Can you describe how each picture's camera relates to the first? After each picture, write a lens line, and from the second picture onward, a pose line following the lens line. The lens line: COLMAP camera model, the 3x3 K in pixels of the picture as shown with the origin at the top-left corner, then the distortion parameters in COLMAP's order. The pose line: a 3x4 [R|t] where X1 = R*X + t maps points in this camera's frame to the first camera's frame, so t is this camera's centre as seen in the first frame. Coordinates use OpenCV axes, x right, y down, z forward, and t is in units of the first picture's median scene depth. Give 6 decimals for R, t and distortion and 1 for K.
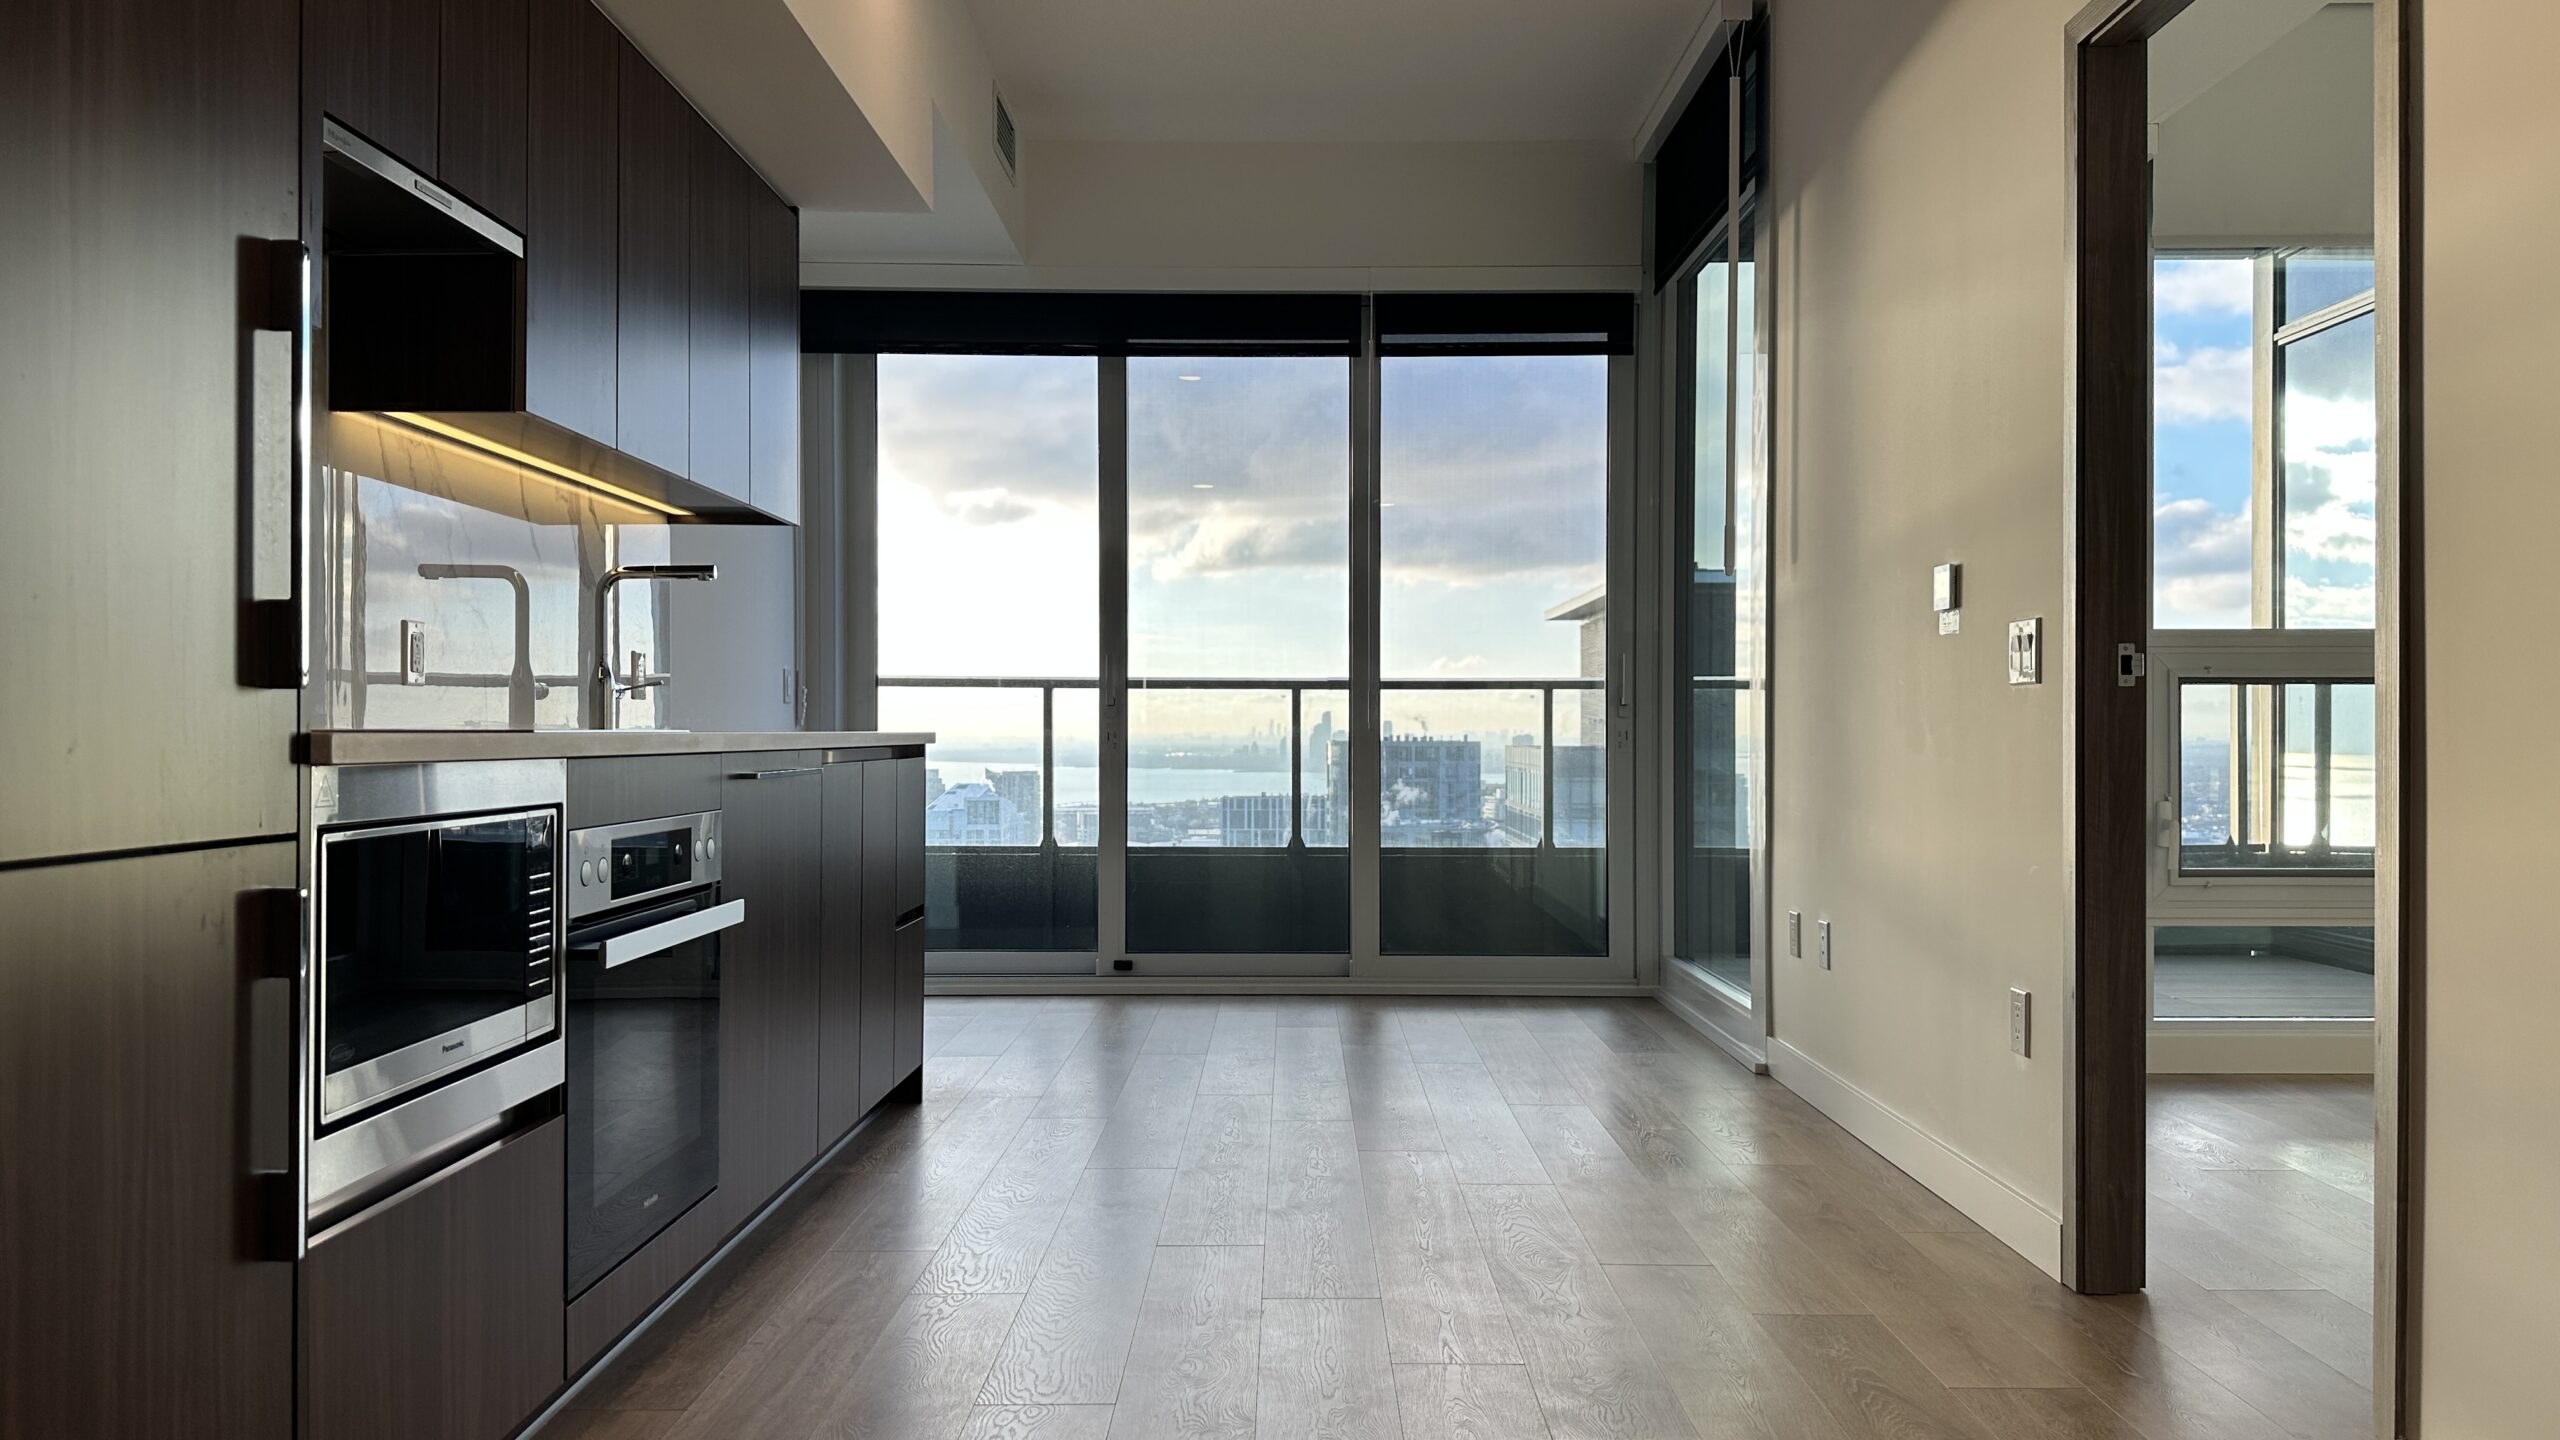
lens RADIAL K [[1765.9, 0, 1280.0], [0, 1765.9, 720.0], [0, 0, 1]] dist [0.007953, -0.002646]
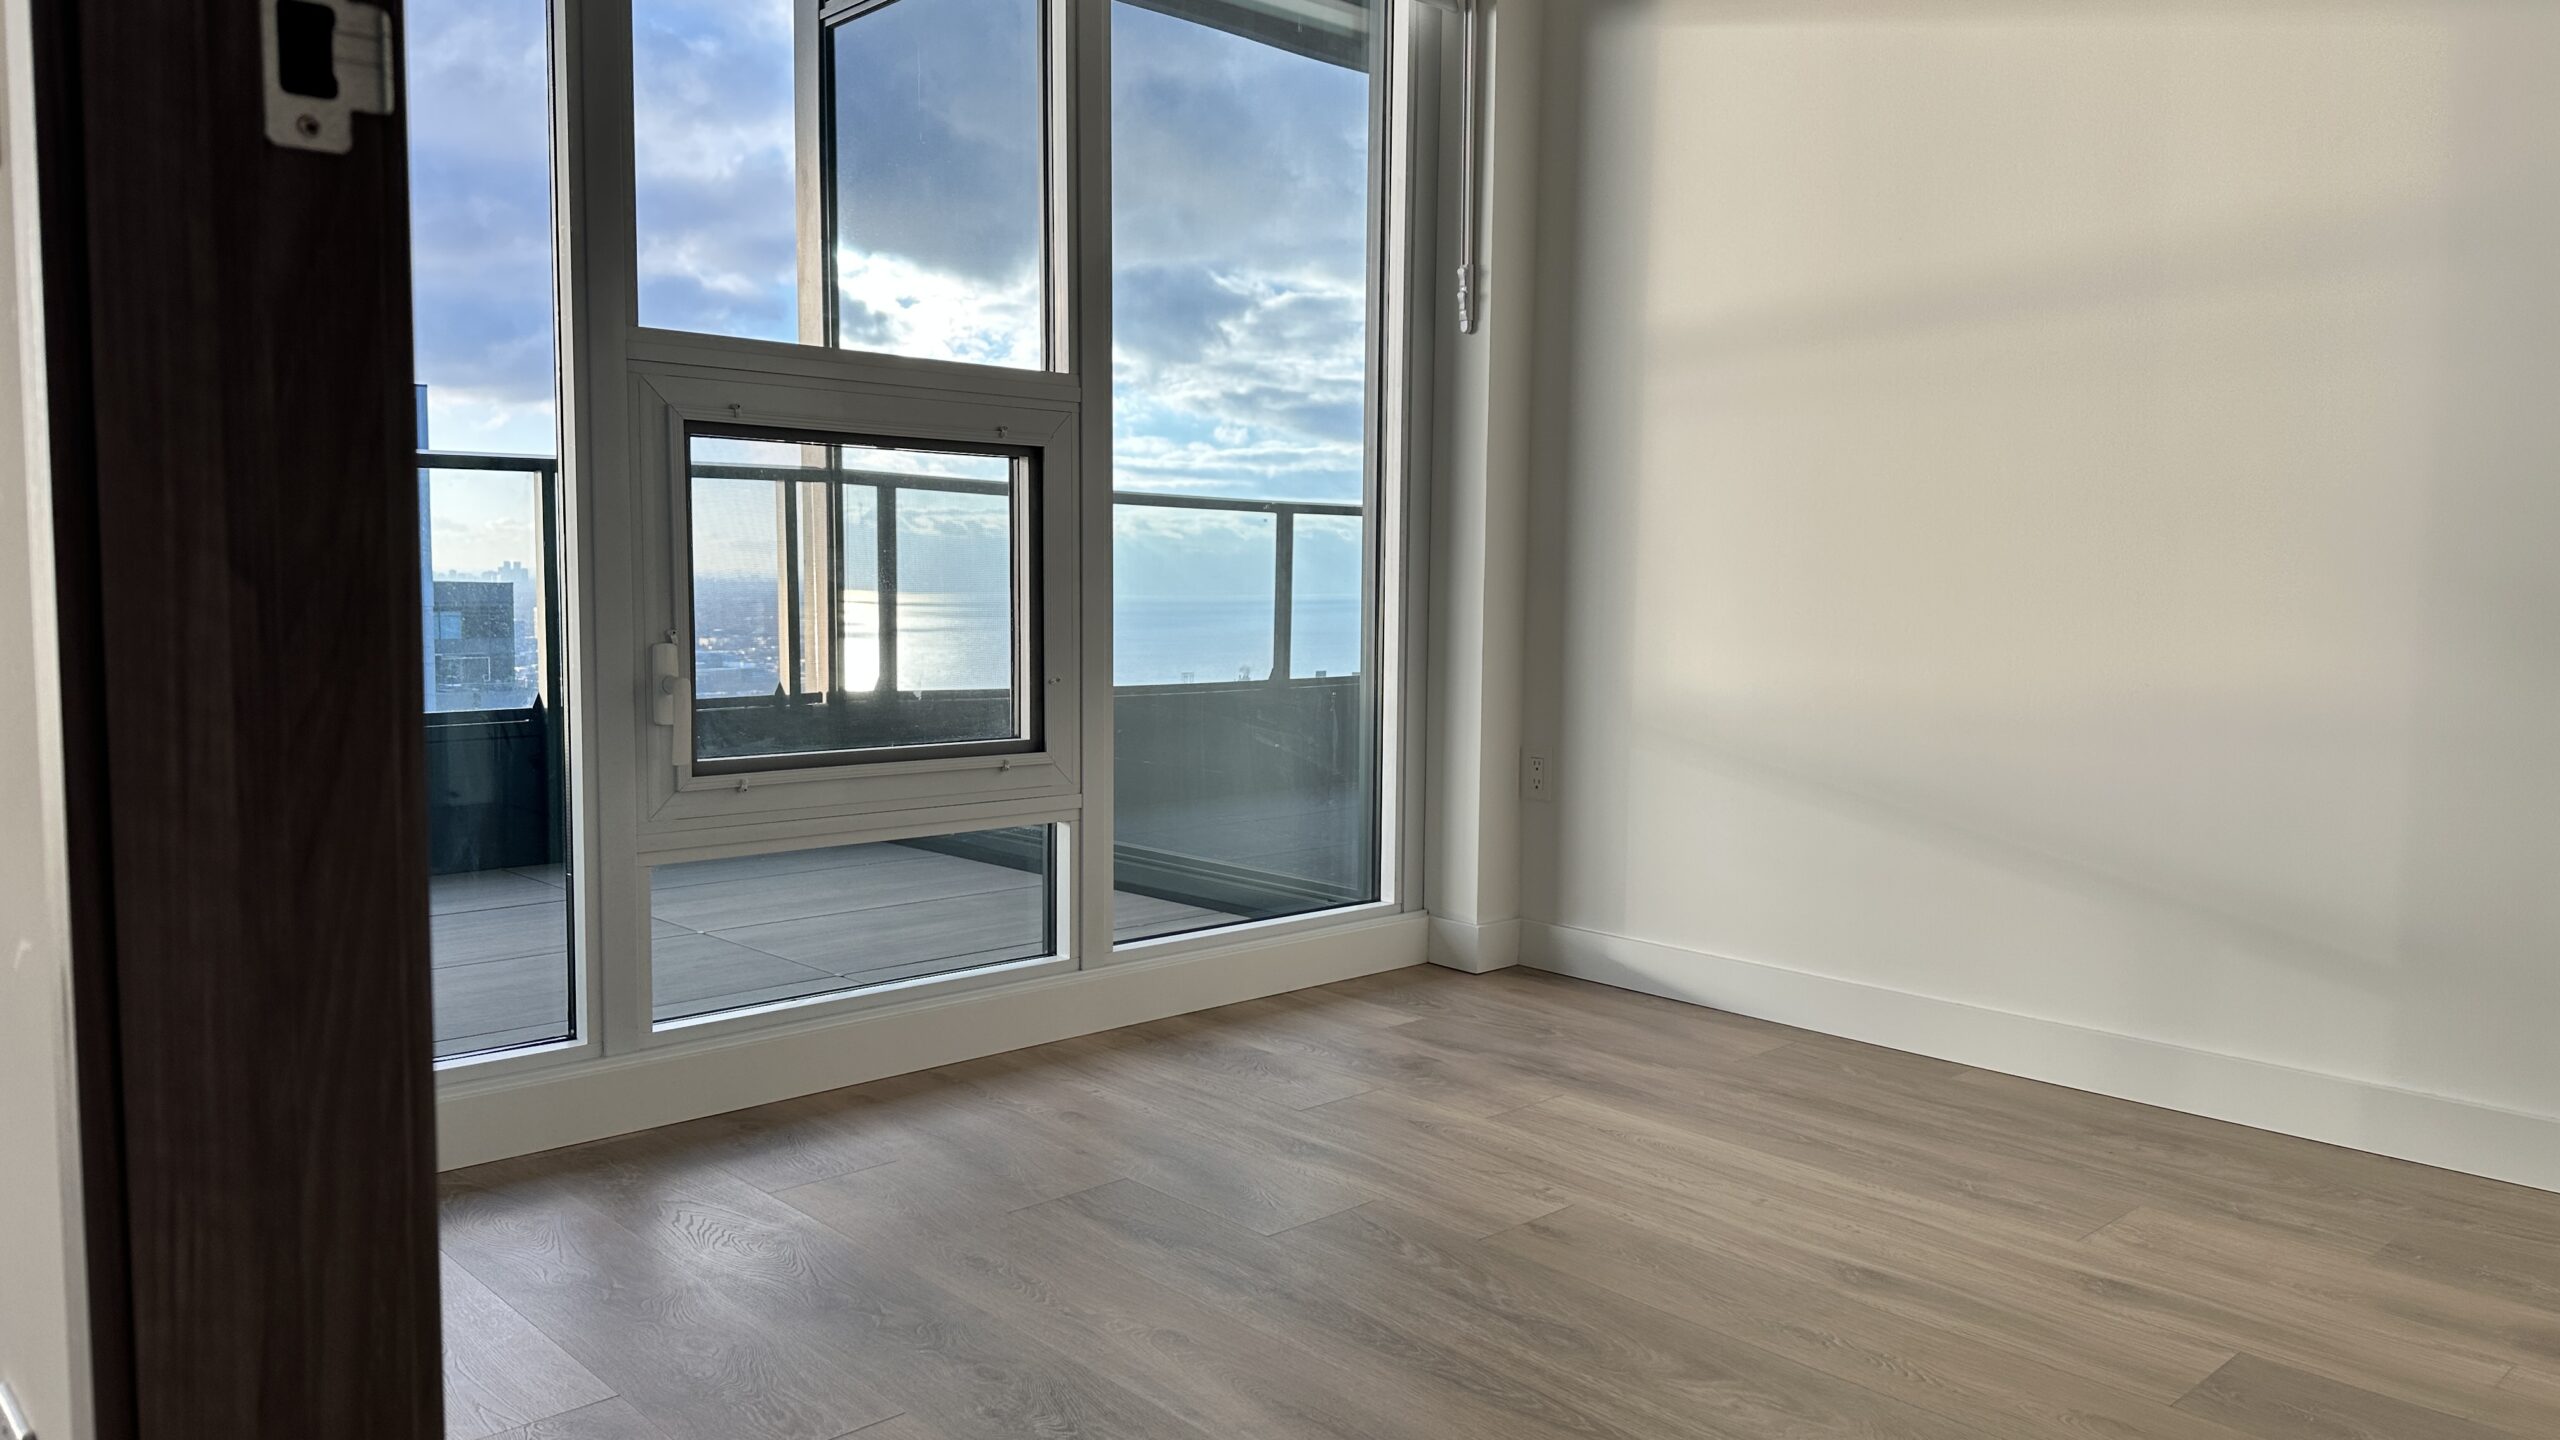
lens RADIAL K [[1765.9, 0, 1280.0], [0, 1765.9, 720.0], [0, 0, 1]] dist [0.007953, -0.002646]
pose [[0.720191, -0.056824, 0.691445, 0.188075], [-0.007549, 0.995939, 0.089710, 0.014213], [-0.693735, -0.069828, 0.716837, 0.346251]]
